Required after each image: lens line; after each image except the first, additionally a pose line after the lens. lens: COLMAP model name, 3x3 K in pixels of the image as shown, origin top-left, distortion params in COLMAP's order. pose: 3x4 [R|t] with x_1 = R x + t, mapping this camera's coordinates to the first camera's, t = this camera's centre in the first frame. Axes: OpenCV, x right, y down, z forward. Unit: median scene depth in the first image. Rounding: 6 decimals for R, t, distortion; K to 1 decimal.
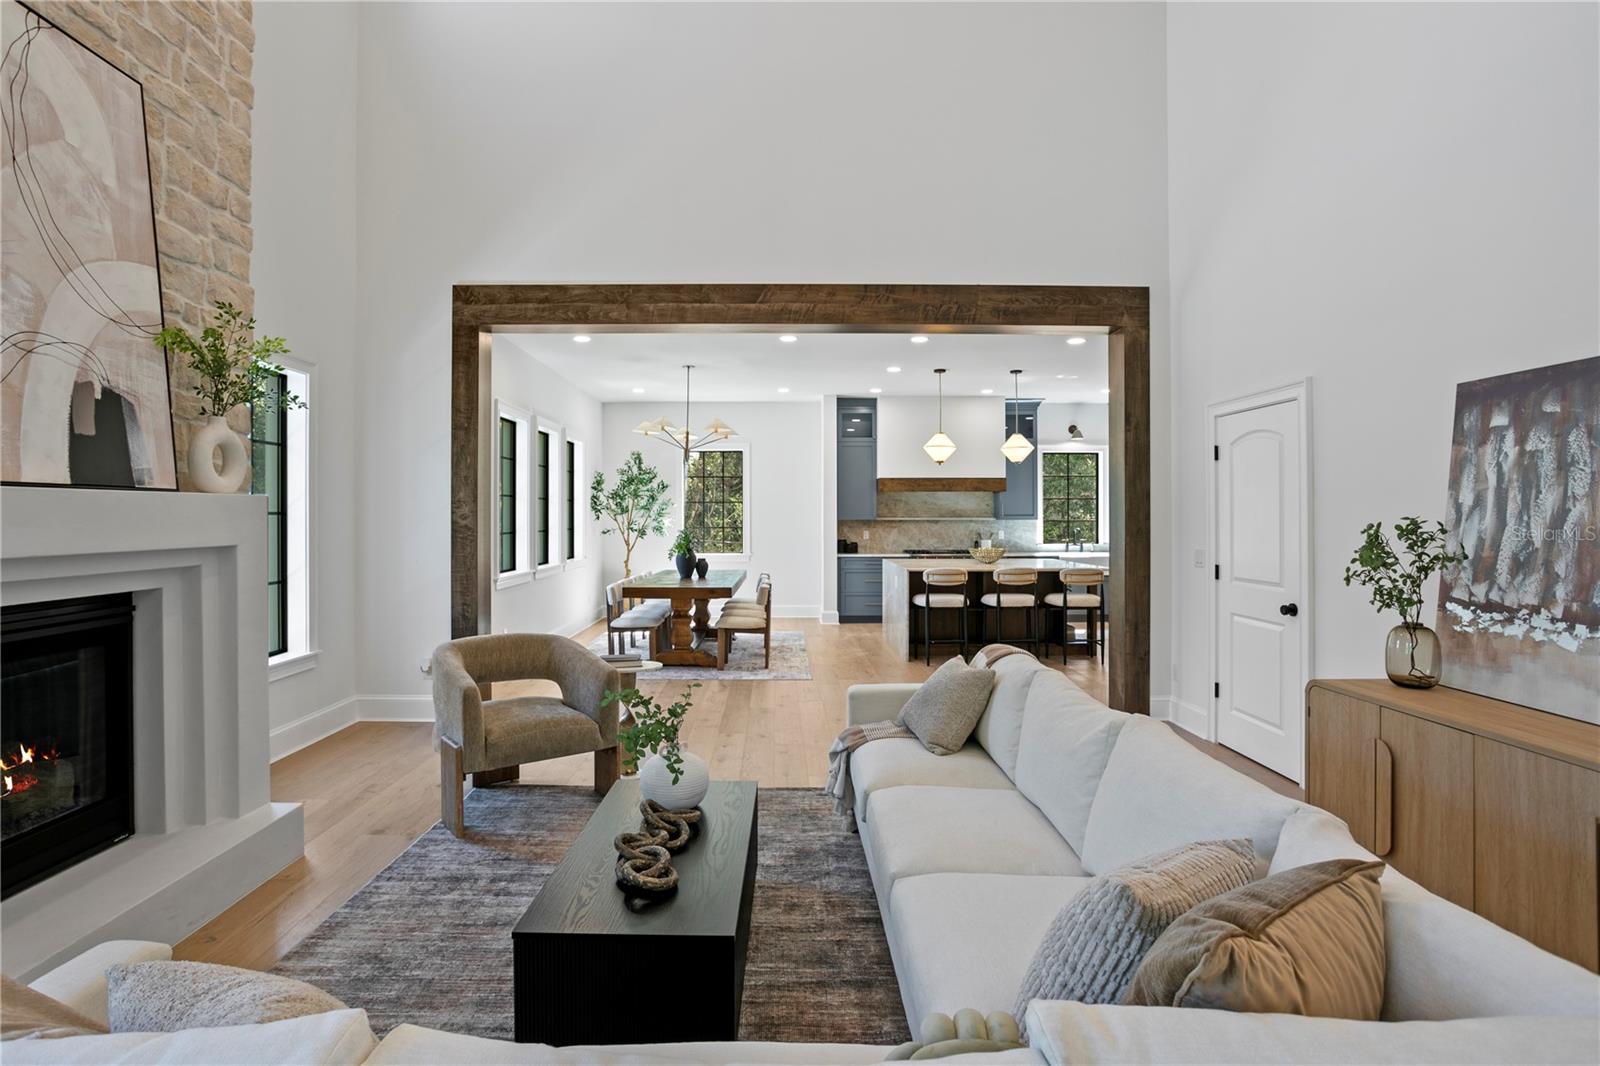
lens RADIAL K [[821.1, 0, 774.9], [0, 821.1, 514.8], [0, 0, 1]] dist [-0.055297, 0.034259]
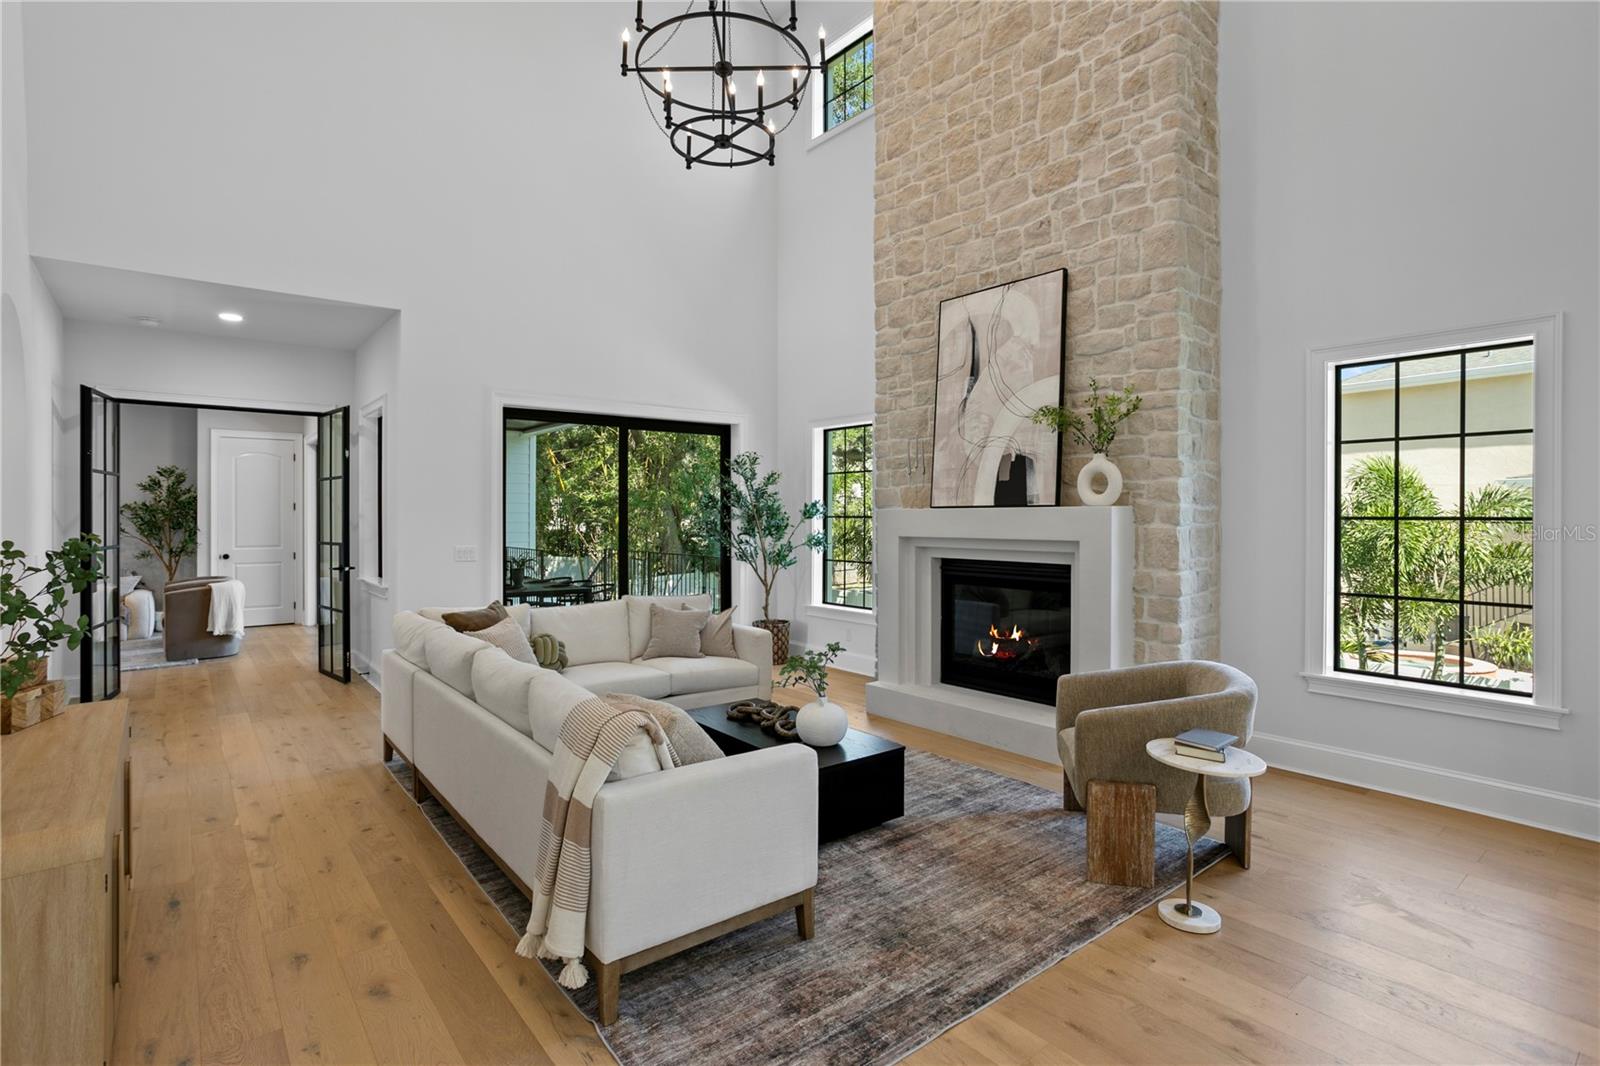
lens RADIAL K [[780.1, 0, 788.8], [0, 780.1, 516.2], [0, 0, 1]] dist [-0.056545, 0.043324]
pose [[-0.778478, 0.001668, -0.627670, 0.588954], [0.001275, 0.999999, 0.001076, -0.009517], [0.627671, 0.000037, -0.778479, 1.615779]]
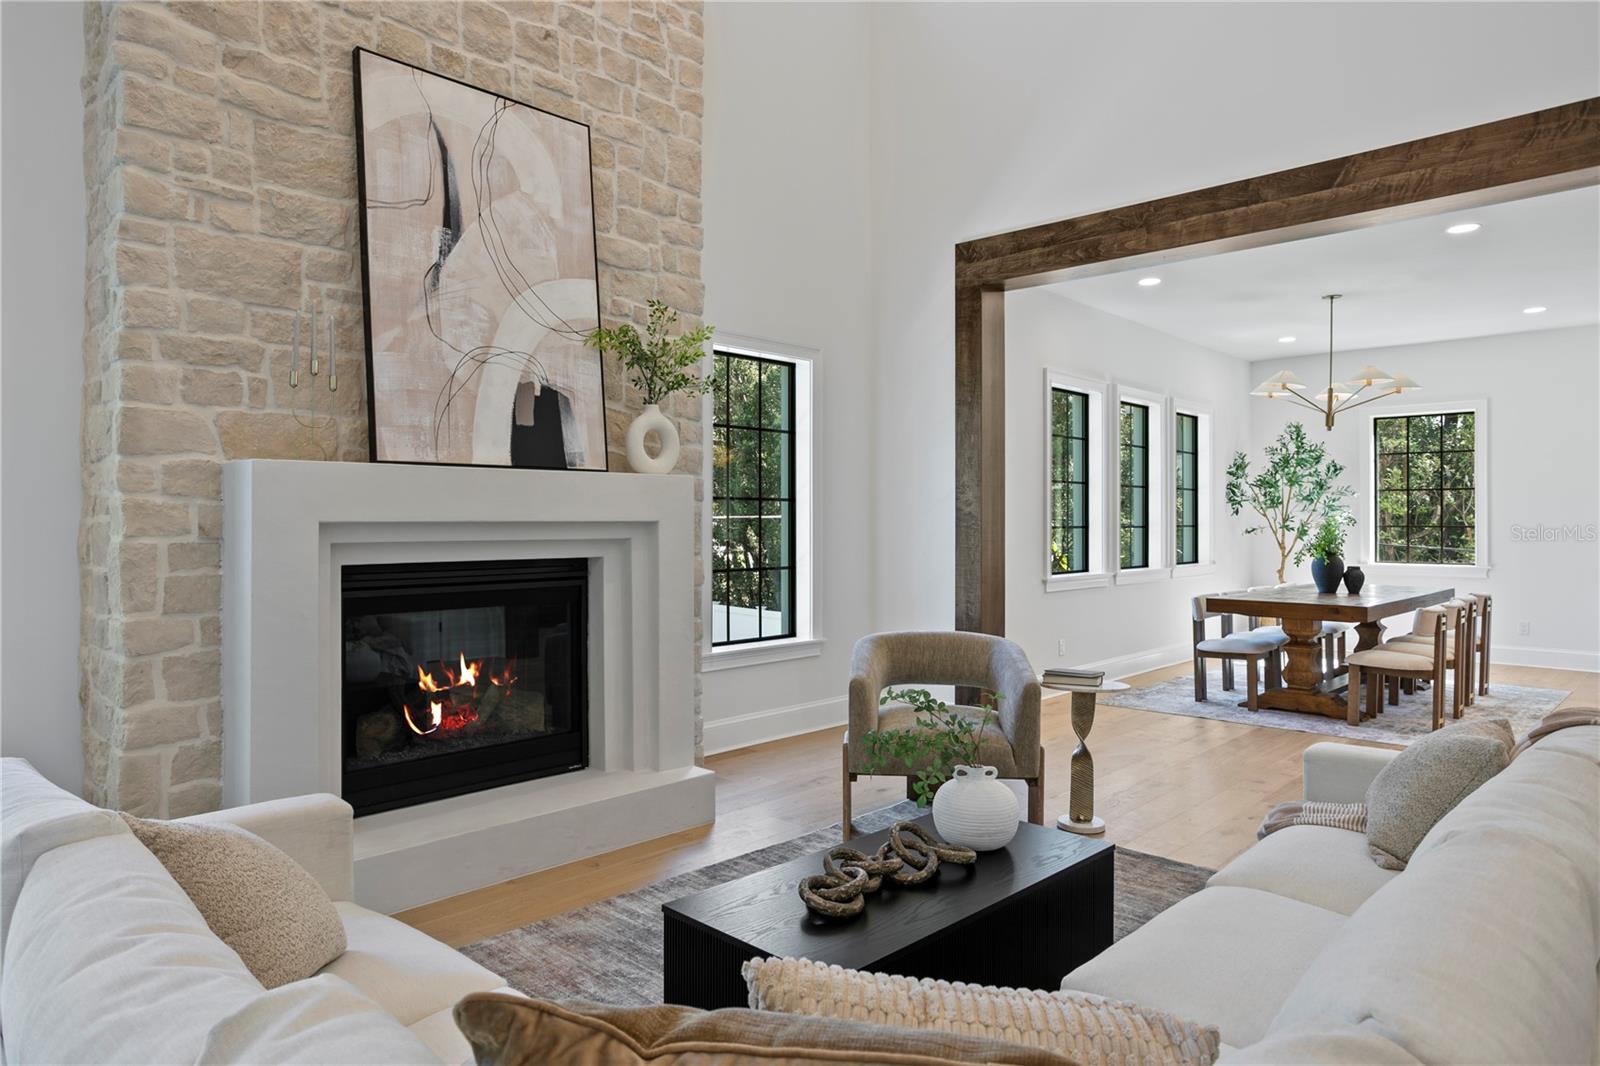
lens RADIAL K [[978.8, 0, 778.2], [0, 978.8, 514.5], [0, 0, 1]] dist [-0.042634, 0.051890]
pose [[0.718284, -0.002269, -0.695747, 0.335066], [-0.000704, 0.999992, -0.003988, 0.030806], [0.695750, 0.003354, 0.718276, 0.147477]]
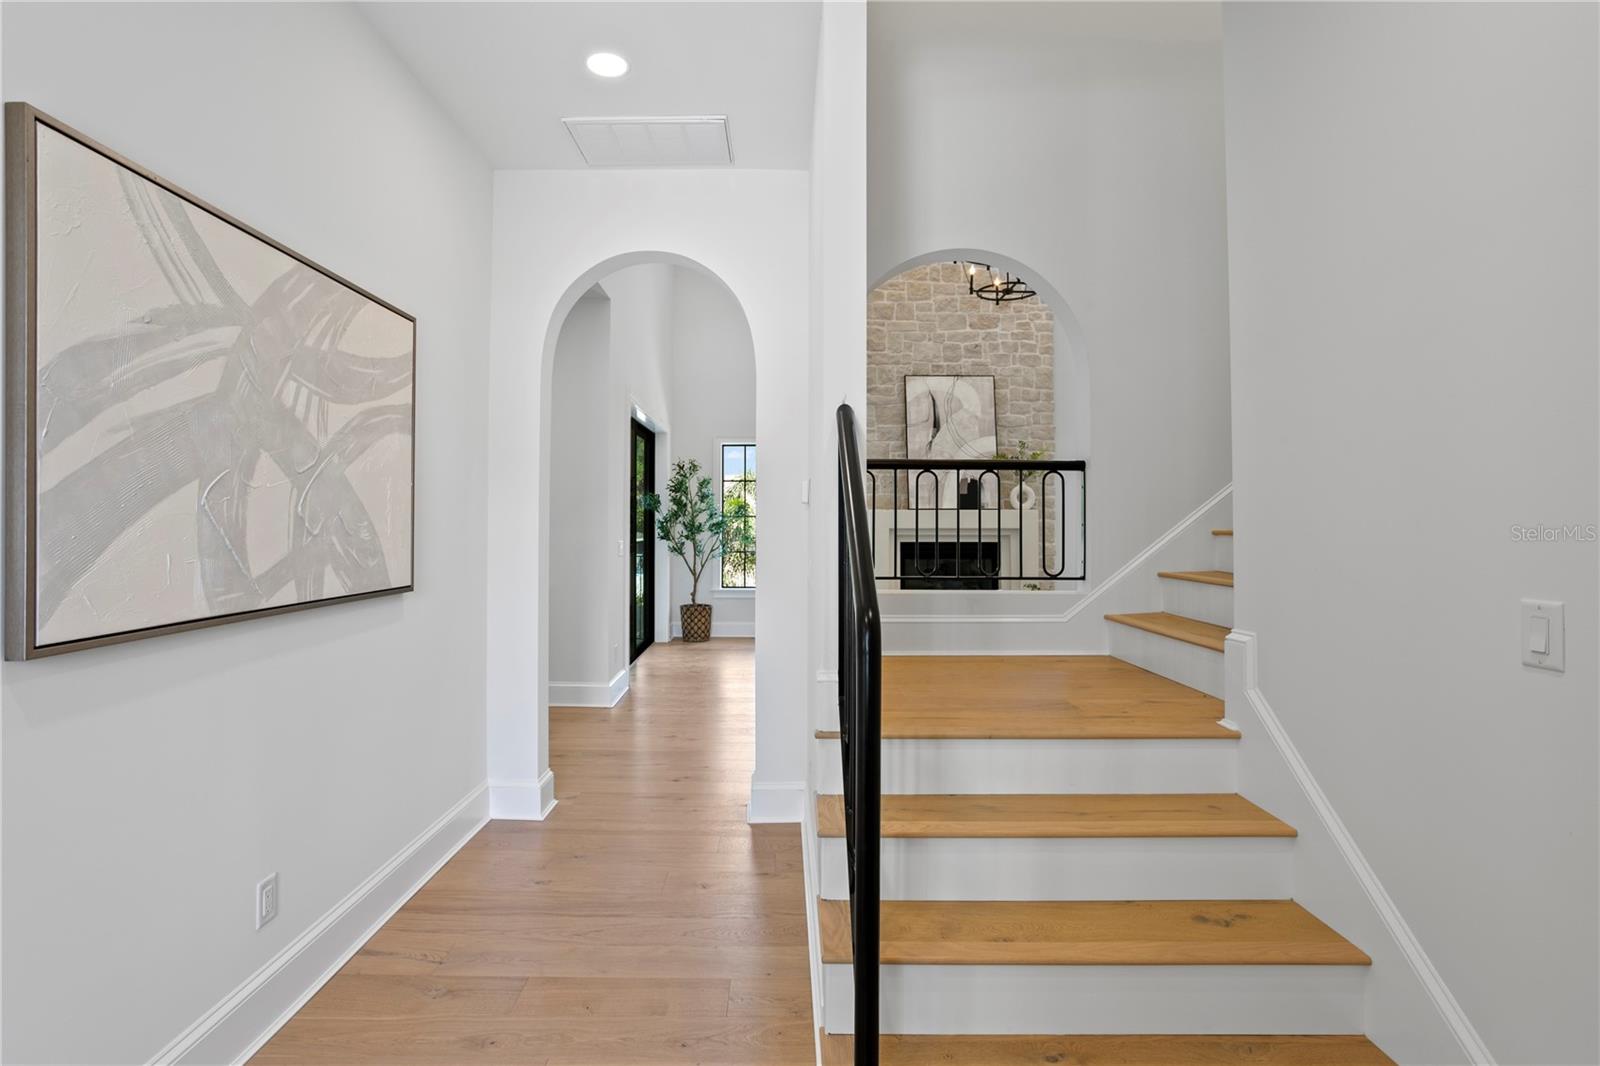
lens RADIAL K [[821.1, 0, 774.9], [0, 821.1, 514.8], [0, 0, 1]] dist [-0.055297, 0.034259]
pose [[0.003386, -0.020208, -0.999790, 1.933612], [-0.001991, 0.999794, -0.020215, 0.045271], [0.999992, 0.002059, 0.003345, 0.137824]]
